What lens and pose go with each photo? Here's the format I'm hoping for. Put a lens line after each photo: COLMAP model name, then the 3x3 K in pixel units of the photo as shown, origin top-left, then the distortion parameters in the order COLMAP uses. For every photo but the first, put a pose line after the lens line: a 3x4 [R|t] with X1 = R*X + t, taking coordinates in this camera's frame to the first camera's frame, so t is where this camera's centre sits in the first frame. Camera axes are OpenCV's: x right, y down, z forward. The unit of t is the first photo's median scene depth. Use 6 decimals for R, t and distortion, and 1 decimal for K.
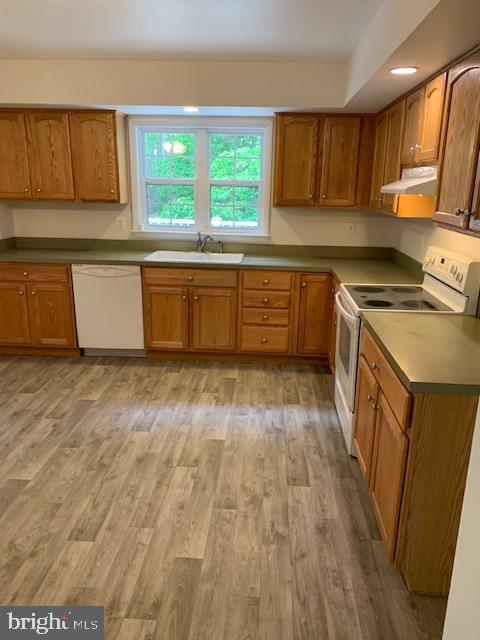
lens RADIAL K [[490.0, 0, 251.2], [0, 490.0, 314.0], [0, 0, 1]] dist [0.049903, -0.041342]
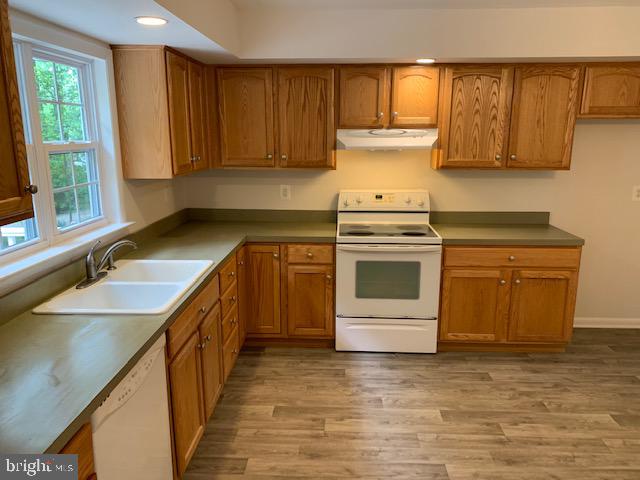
lens RADIAL K [[490.0, 0, 320.2], [0, 490.0, 240.0], [0, 0, 1]] dist [0.049903, -0.041342]
pose [[-0.013198, -0.234770, 0.971961, -0.751914], [0.254009, 0.939372, 0.230348, -0.278926], [-0.967112, 0.249927, 0.047236, 0.902448]]
